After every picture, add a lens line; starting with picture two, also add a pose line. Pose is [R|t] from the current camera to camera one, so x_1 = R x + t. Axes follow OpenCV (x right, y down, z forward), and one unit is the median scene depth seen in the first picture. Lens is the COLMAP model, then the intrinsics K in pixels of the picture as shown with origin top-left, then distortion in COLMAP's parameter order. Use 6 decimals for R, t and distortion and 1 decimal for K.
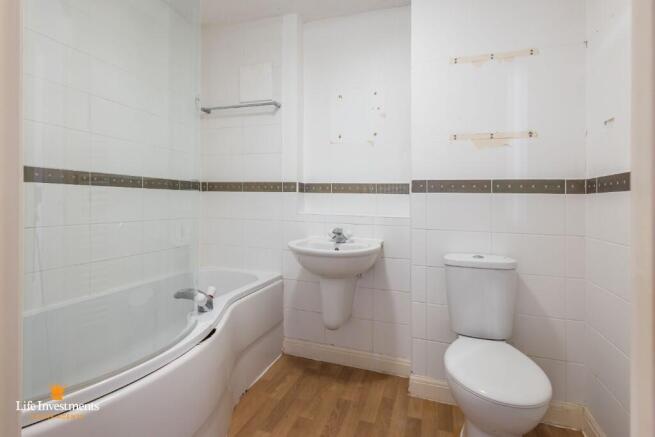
lens RADIAL K [[316.7, 0, 326.4], [0, 316.7, 212.8], [0, 0, 1]] dist [0.001225, -0.000174]
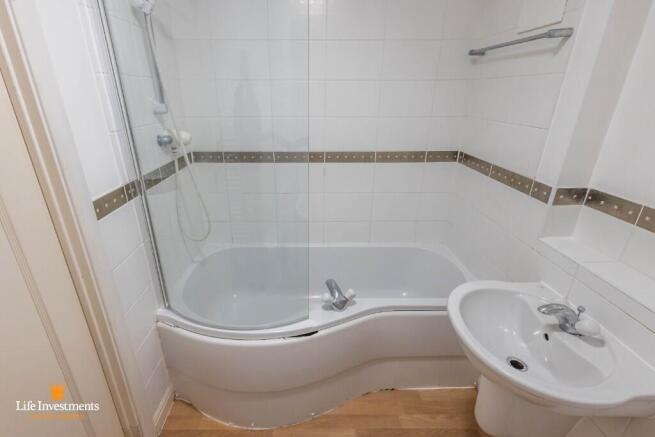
lens RADIAL K [[301.1, 0, 327.1], [0, 301.1, 226.4], [0, 0, 1]] dist [0.001266, -0.000002]
pose [[0.337881, 0.368652, -0.865986, 0.287438], [-0.039556, 0.924847, 0.378276, -0.244863], [0.940357, -0.093557, 0.327071, 0.500517]]
